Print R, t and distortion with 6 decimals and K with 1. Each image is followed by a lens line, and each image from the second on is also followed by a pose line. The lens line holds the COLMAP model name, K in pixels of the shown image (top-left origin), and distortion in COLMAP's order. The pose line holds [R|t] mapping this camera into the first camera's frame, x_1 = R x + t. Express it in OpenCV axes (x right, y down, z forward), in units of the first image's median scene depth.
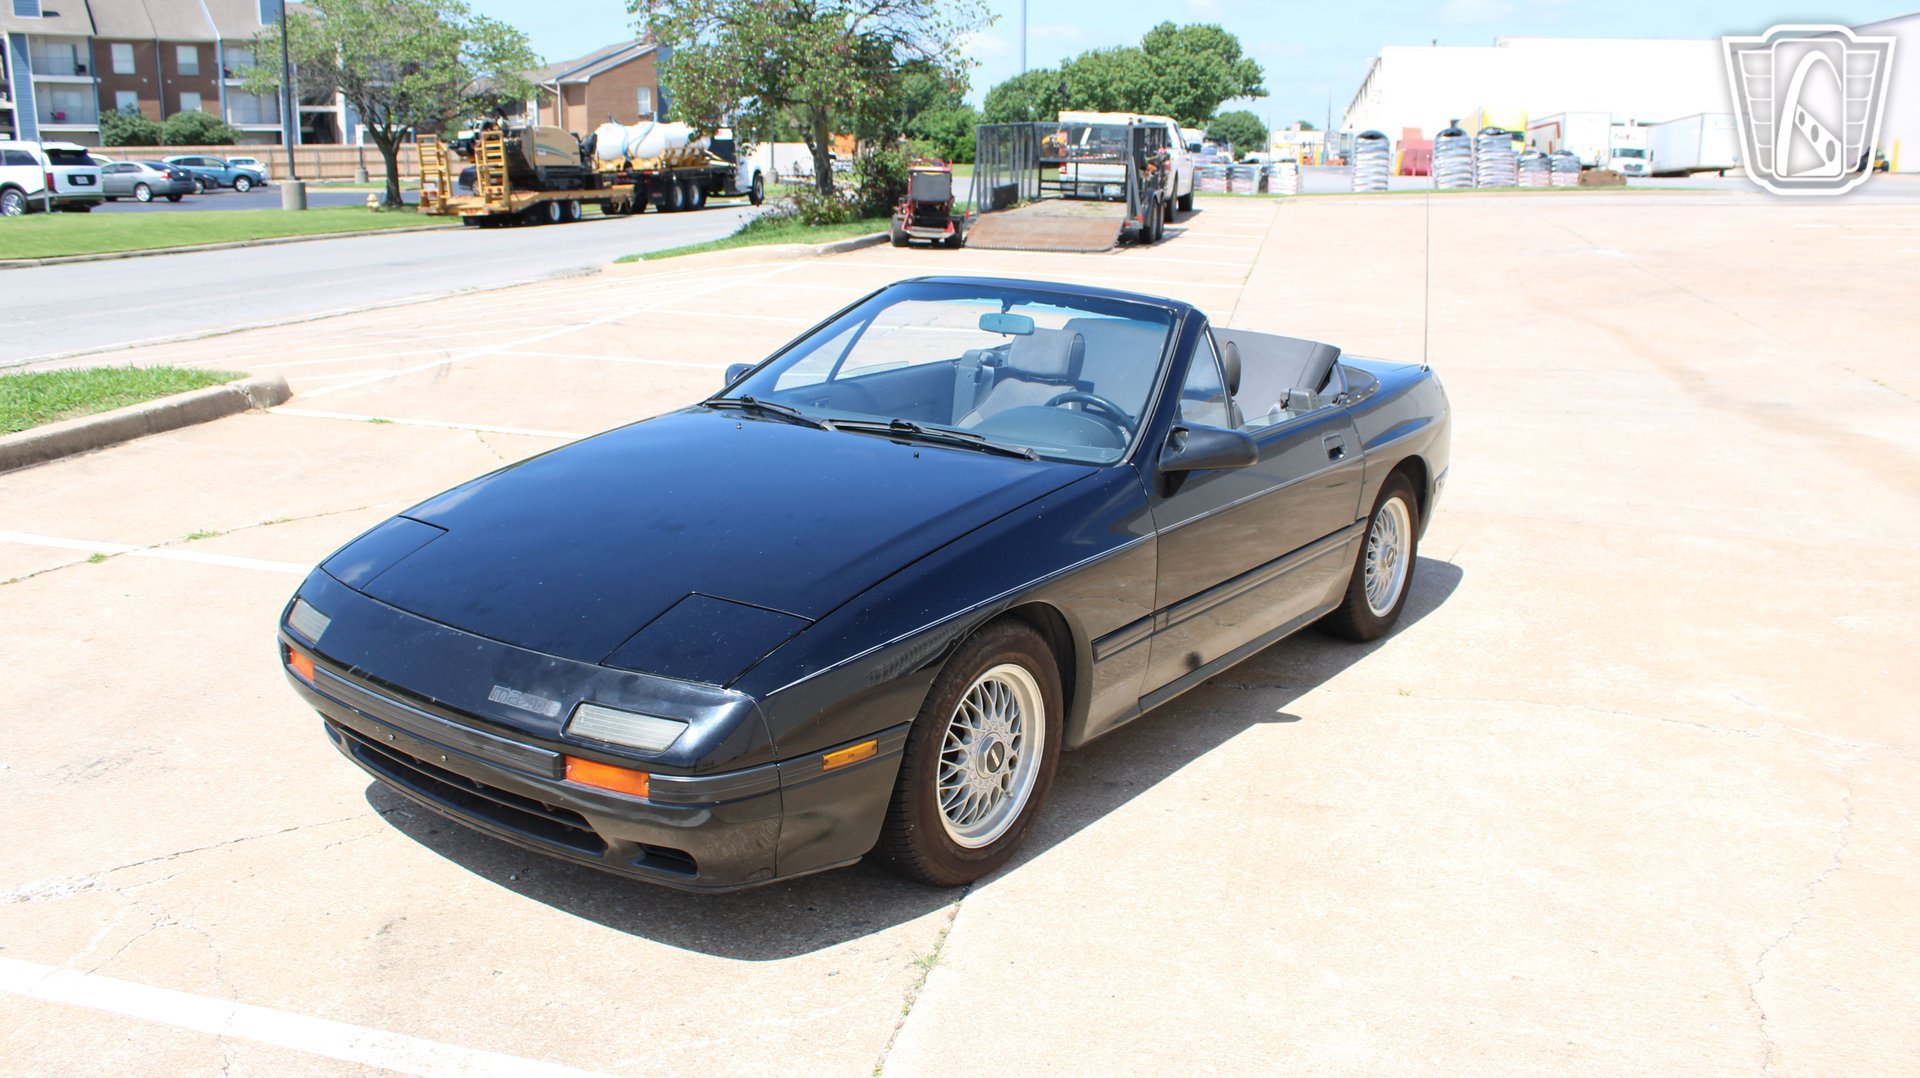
lens RADIAL K [[1585.5, 0, 957.7], [0, 1585.5, 544.5], [0, 0, 1]] dist [-0.157286, 0.130630]
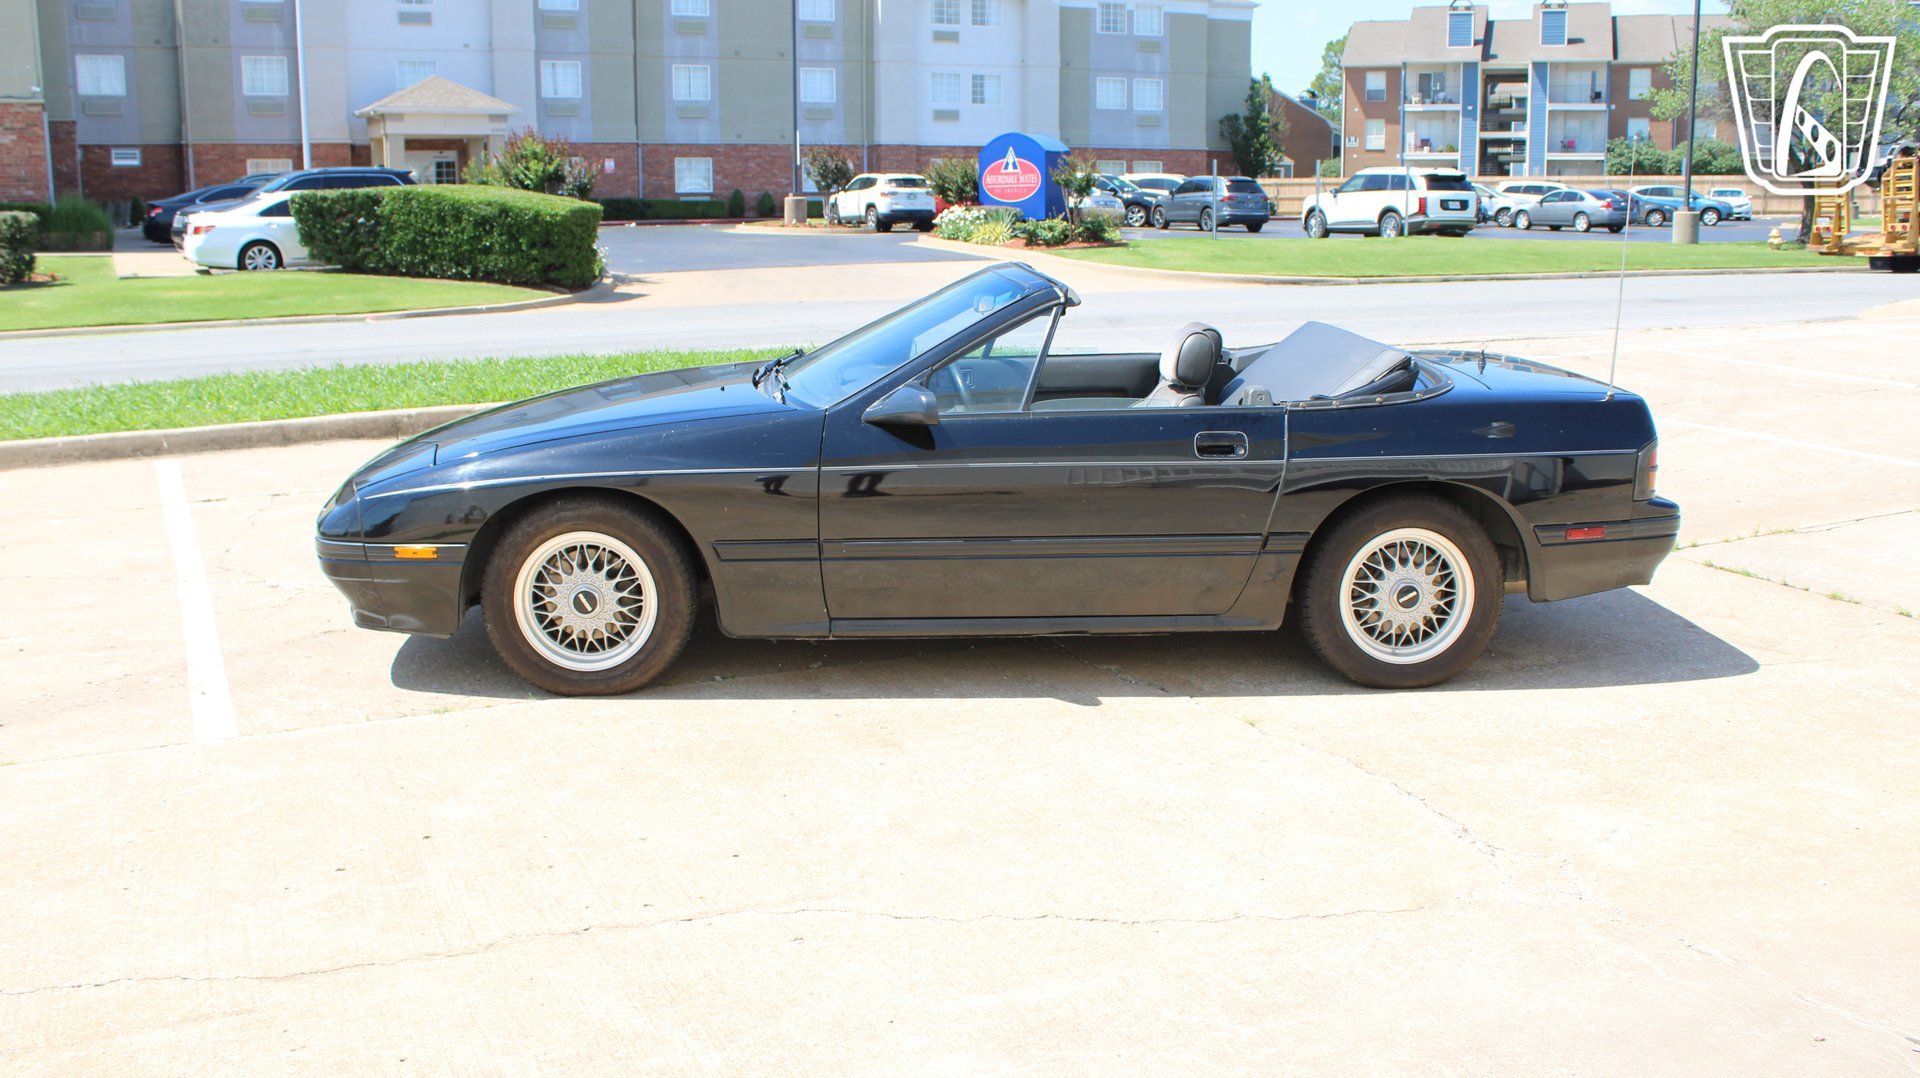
lens RADIAL K [[1776.0, 0, 948.2], [0, 1776.0, 546.9], [0, 0, 1]] dist [-0.096833, 0.000000]
pose [[0.627330, 0.137753, -0.766474, 0.877147], [-0.172267, 0.984395, 0.035924, -0.010587], [0.759461, 0.109501, 0.641270, 0.183275]]
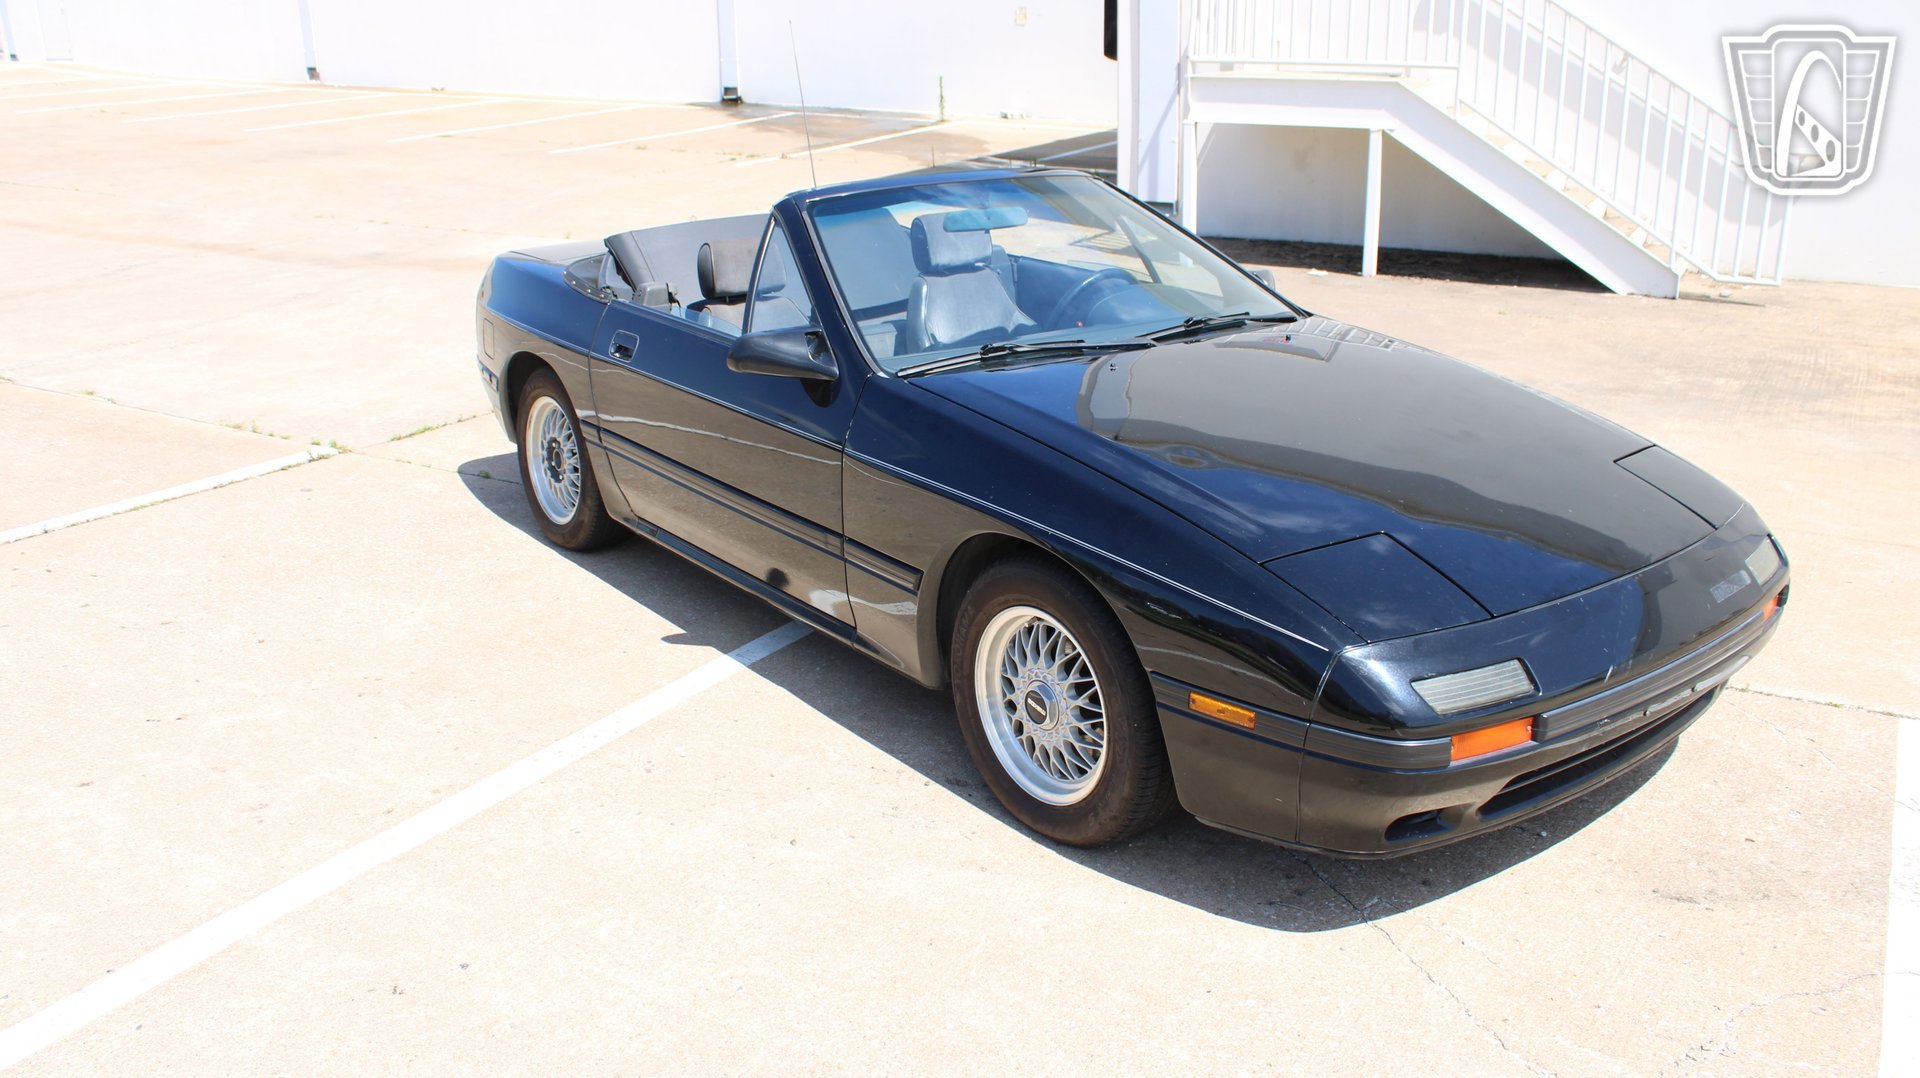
lens RADIAL K [[1585.5, 0, 959.8], [0, 1585.5, 528.8], [0, 0, 1]] dist [-0.157286, 0.130630]
pose [[0.292379, -0.316441, 0.902430, -0.768712], [0.242705, 0.937322, 0.250042, -0.181710], [-0.924991, 0.145917, 0.350855, 0.637331]]
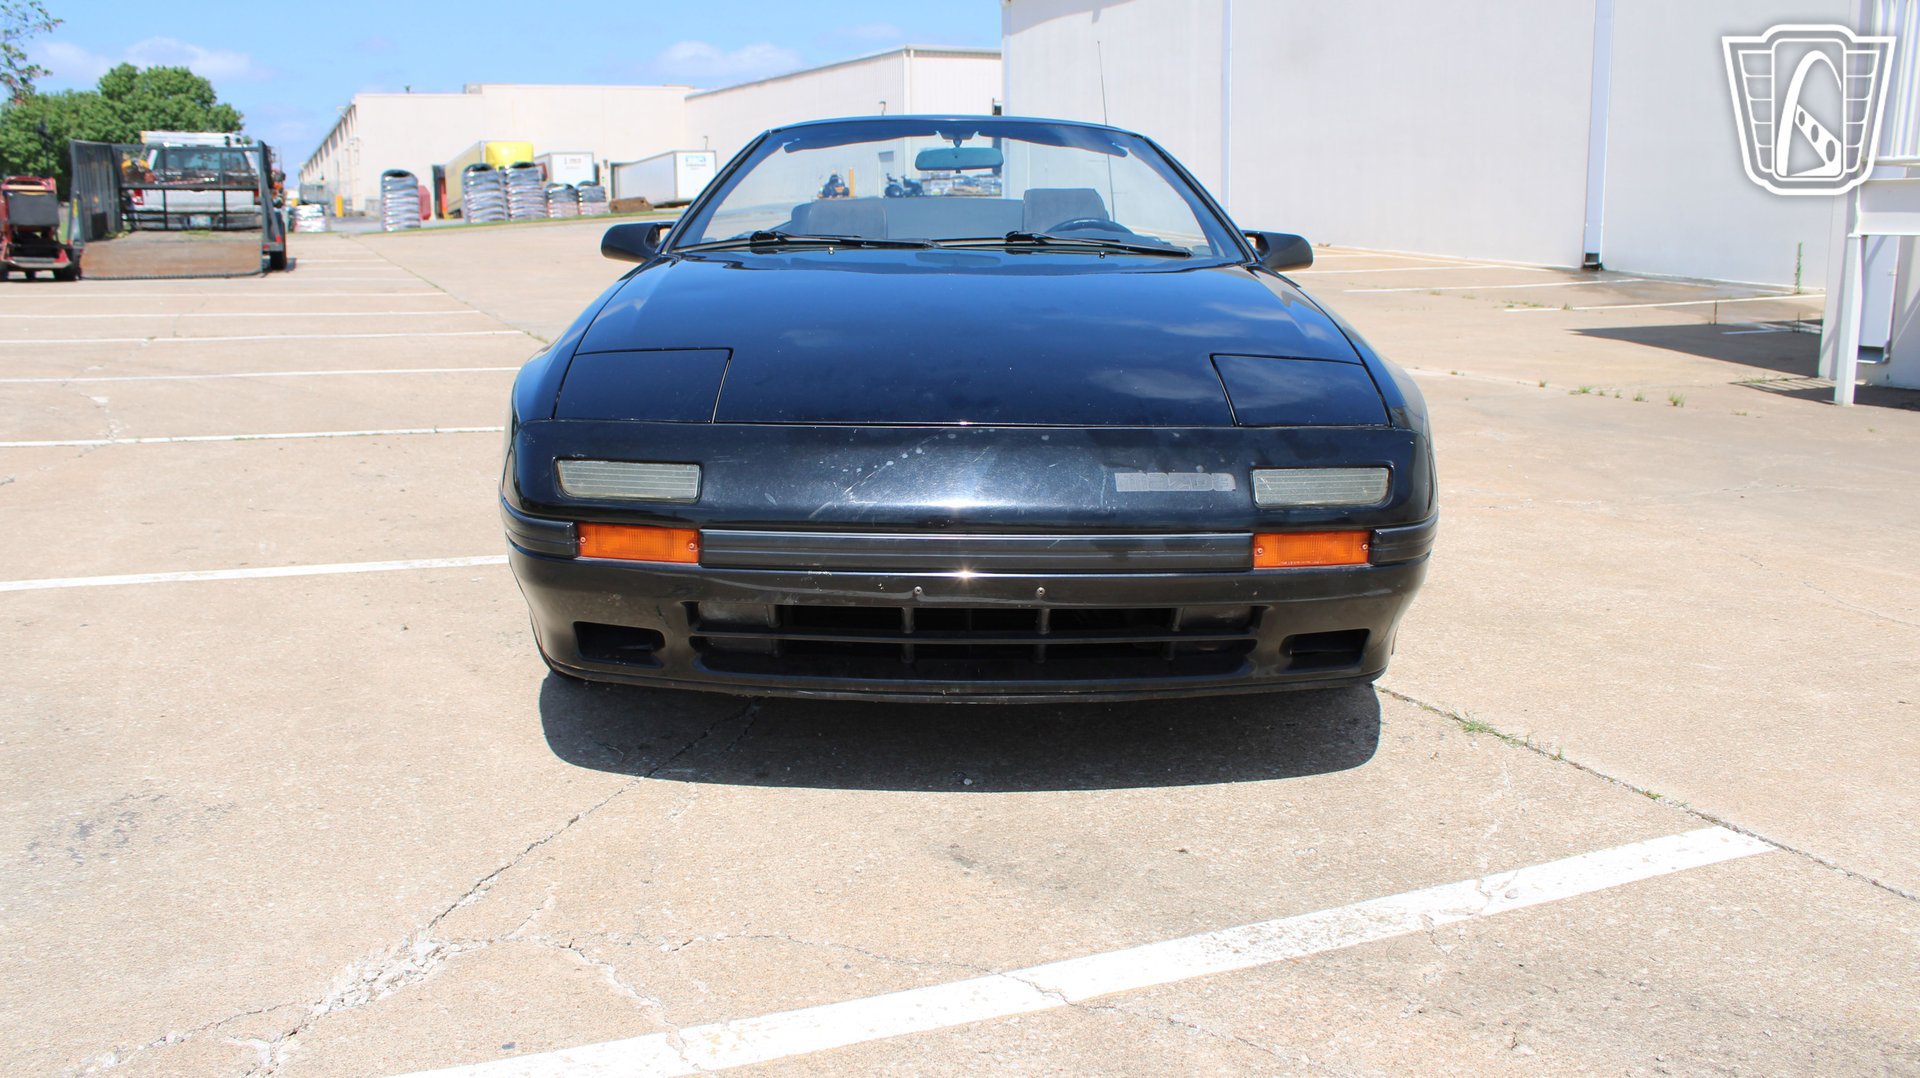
lens RADIAL K [[1585.5, 0, 951.0], [0, 1585.5, 516.0], [0, 0, 1]] dist [-0.157286, 0.130630]
pose [[0.804444, -0.121562, 0.581457, -0.468924], [0.151208, 0.988499, -0.002536, 0.058444], [-0.574461, 0.089961, 0.813573, 0.249040]]
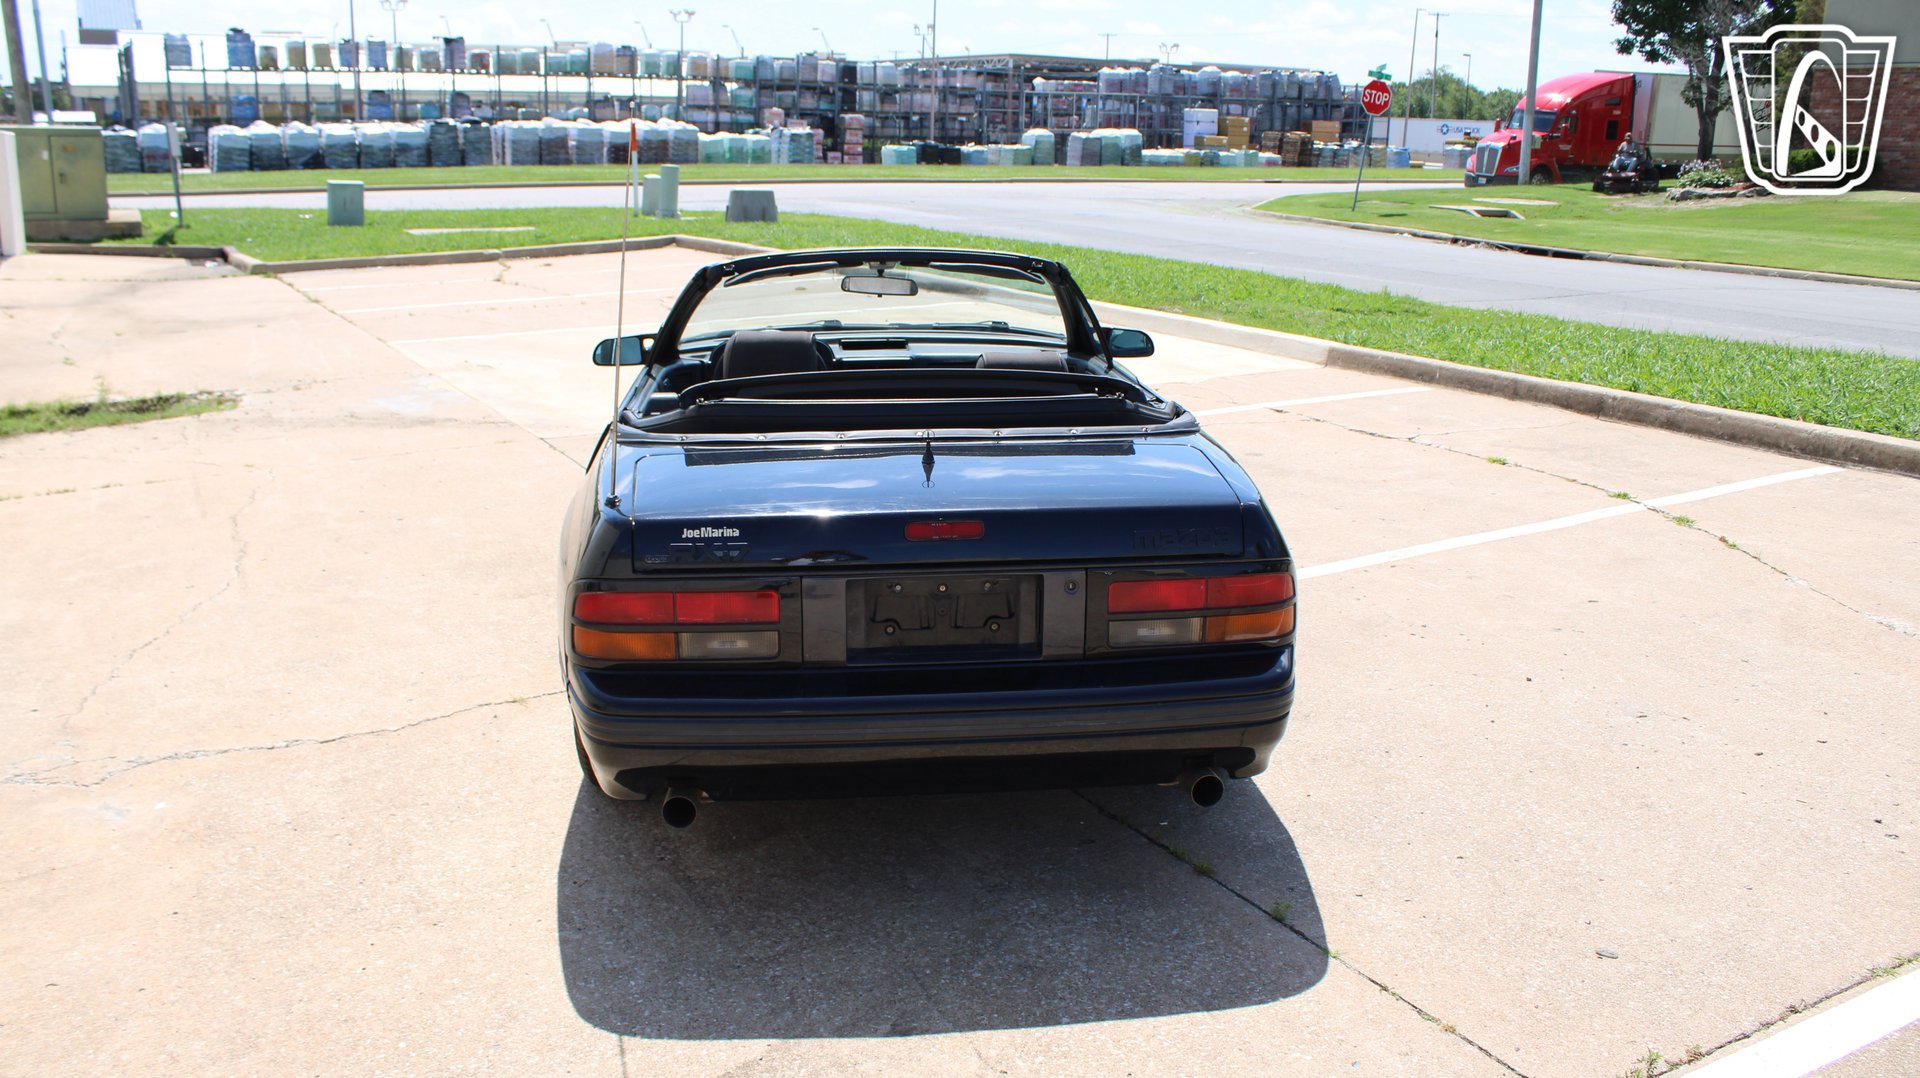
lens RADIAL K [[1585.5, 0, 933.5], [0, 1585.5, 517.2], [0, 0, 1]] dist [-0.157286, 0.130630]
pose [[-0.755536, 0.135672, -0.640905, 0.626505], [-0.177914, 0.899057, 0.400054, -0.383005], [0.630486, 0.416281, -0.655132, 1.585392]]
